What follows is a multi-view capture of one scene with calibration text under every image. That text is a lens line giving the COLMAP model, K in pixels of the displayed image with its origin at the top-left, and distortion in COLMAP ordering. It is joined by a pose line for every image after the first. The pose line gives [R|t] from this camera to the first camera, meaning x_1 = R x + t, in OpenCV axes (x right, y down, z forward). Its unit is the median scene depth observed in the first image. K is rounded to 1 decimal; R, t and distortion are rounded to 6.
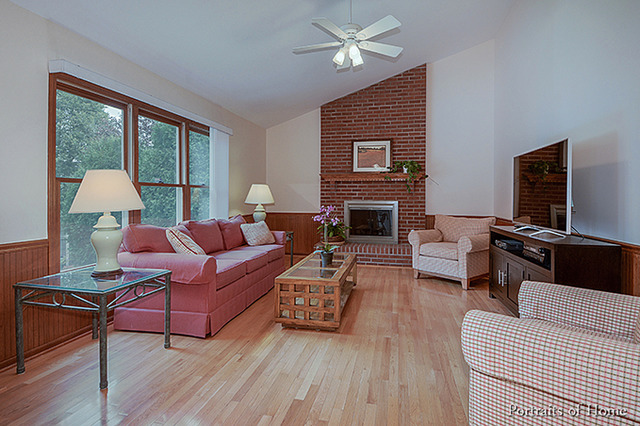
lens RADIAL K [[346.0, 0, 321.0], [0, 346.0, 207.4], [0, 0, 1]] dist [0.003361, -0.010251]
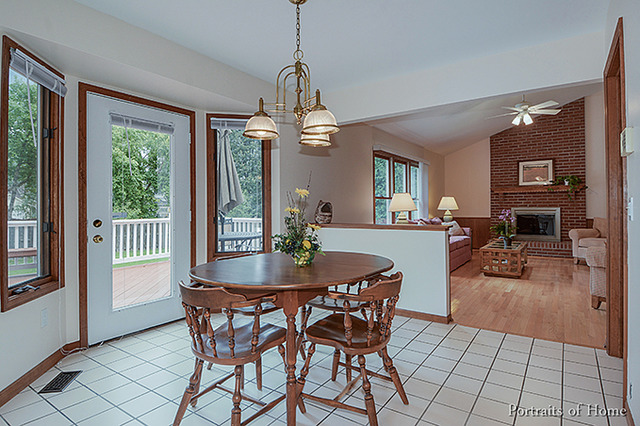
lens RADIAL K [[346.0, 0, 320.8], [0, 346.0, 211.2], [0, 0, 1]] dist [0.003361, -0.010251]
pose [[0.923607, -0.005974, -0.383294, -0.102173], [-0.001189, 0.999829, -0.018448, 0.019939], [0.383339, 0.017495, 0.923442, -0.508322]]
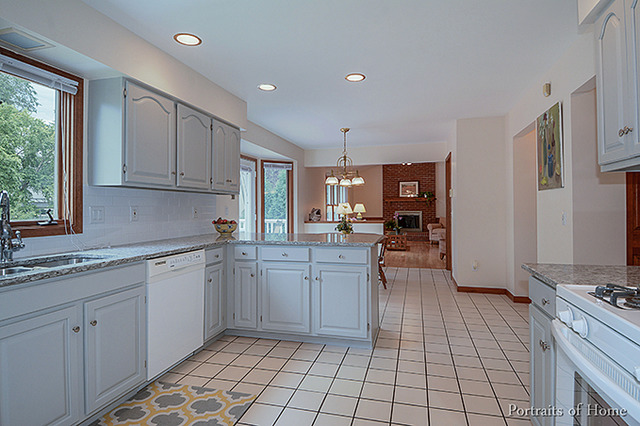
lens RADIAL K [[346.0, 0, 315.8], [0, 346.0, 214.0], [0, 0, 1]] dist [0.003361, -0.010251]
pose [[0.998008, -0.006514, -0.062750, -0.285798], [0.005657, 0.999888, -0.013829, 0.024408], [0.062833, 0.013447, 0.997933, -1.117455]]
